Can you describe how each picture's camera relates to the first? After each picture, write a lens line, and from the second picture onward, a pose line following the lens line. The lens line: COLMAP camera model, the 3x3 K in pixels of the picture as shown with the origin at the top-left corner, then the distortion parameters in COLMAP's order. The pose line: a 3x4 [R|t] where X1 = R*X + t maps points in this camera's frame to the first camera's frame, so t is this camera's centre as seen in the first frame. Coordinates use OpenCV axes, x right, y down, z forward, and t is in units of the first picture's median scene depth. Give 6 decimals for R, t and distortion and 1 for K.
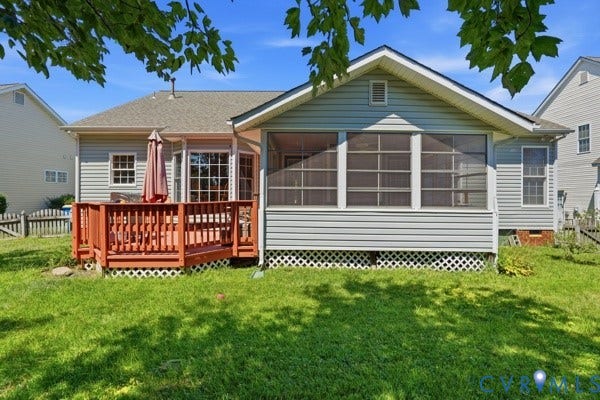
lens RADIAL K [[269.1, 0, 300.0], [0, 269.1, 200.0], [0, 0, 1]] dist [-0.001075, -0.000145]
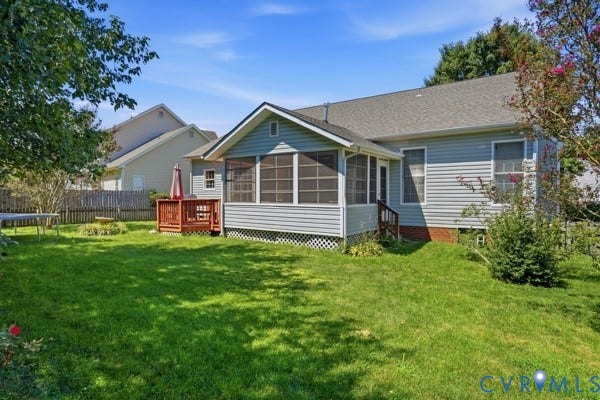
lens RADIAL K [[279.6, 0, 300.0], [0, 279.6, 200.0], [0, 0, 1]] dist [-0.001151, -0.000075]
pose [[0.861874, 0.002135, -0.507118, 1.218862], [-0.000148, 0.999992, 0.003958, 0.002815], [0.507122, -0.003336, 0.861868, -0.308496]]
